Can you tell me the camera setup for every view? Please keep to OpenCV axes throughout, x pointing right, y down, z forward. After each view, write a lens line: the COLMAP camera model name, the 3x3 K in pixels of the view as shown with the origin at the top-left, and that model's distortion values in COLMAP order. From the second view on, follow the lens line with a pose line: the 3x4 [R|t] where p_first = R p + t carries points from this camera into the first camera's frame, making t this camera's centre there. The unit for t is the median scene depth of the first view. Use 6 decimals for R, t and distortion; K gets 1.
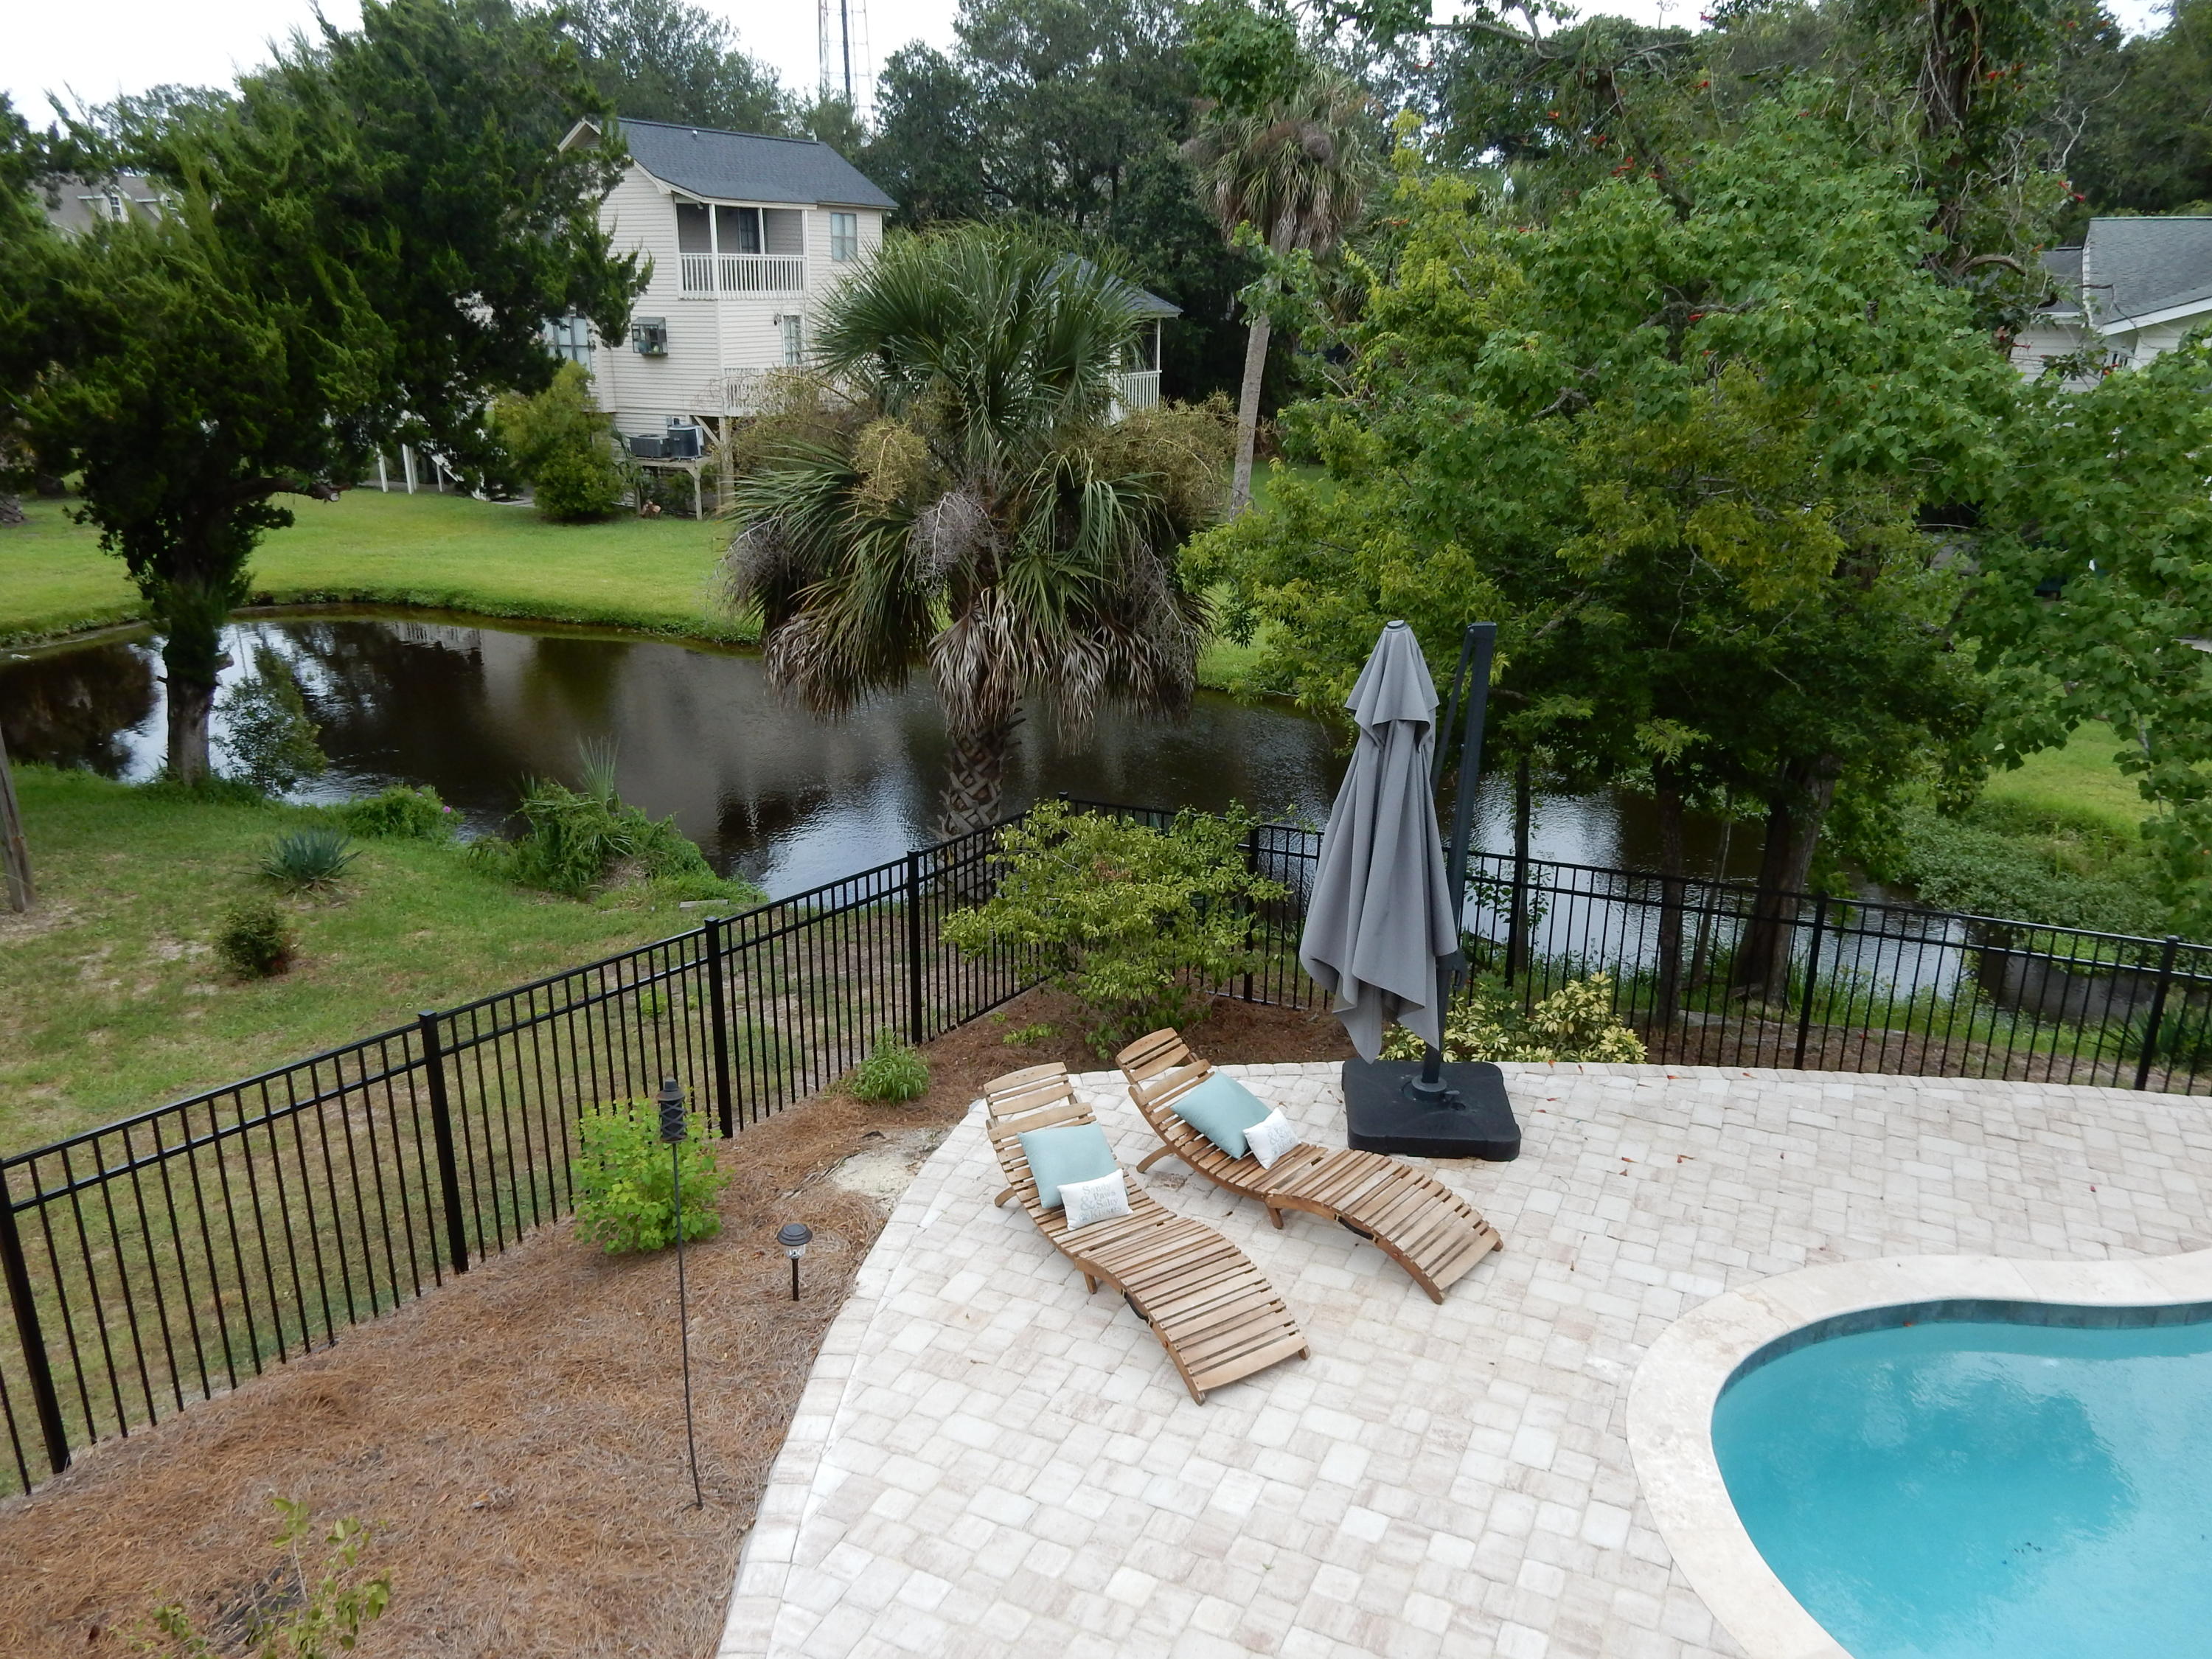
lens RADIAL K [[1626.6, 0, 1104.9], [0, 1626.6, 828.1], [0, 0, 1]] dist [-0.000036, -0.000606]
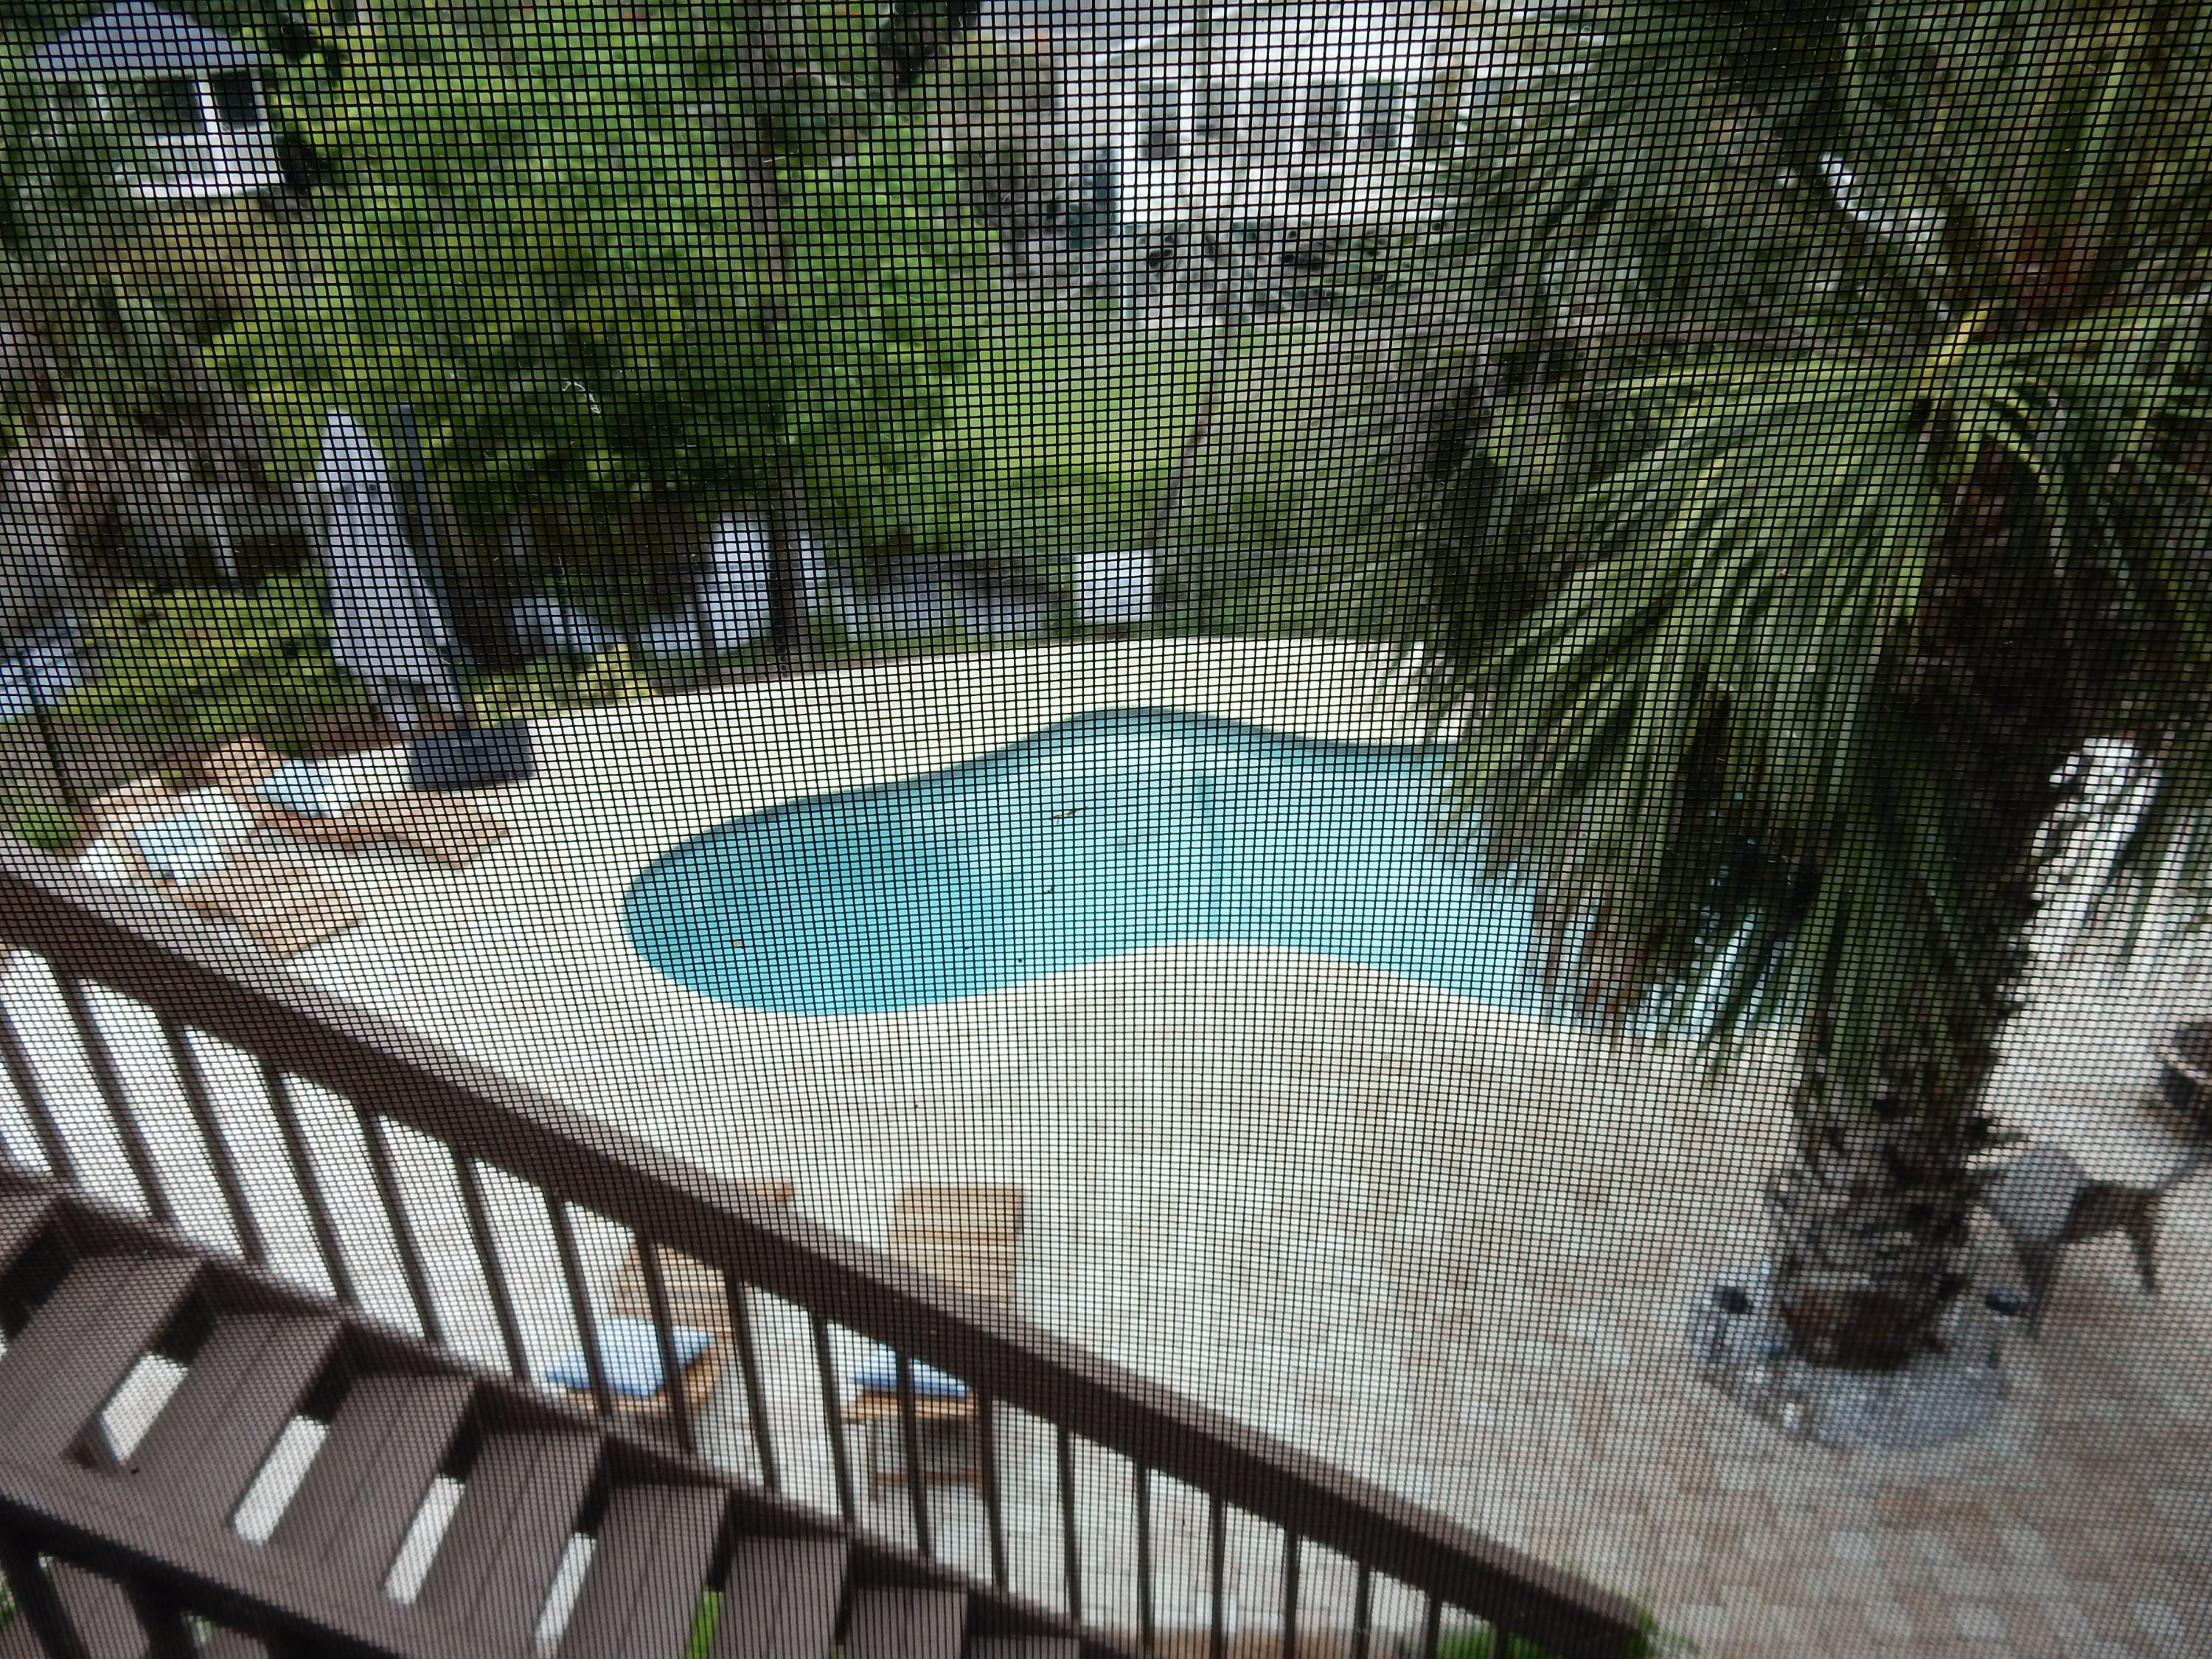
lens RADIAL K [[1626.6, 0, 1106.4], [0, 1626.6, 833.9], [0, 0, 1]] dist [-0.000036, -0.000606]
pose [[0.908036, -0.216152, 0.358817, 0.182319], [0.153534, 0.968709, 0.195013, 0.045923], [-0.389742, -0.121988, 0.912809, -0.500836]]
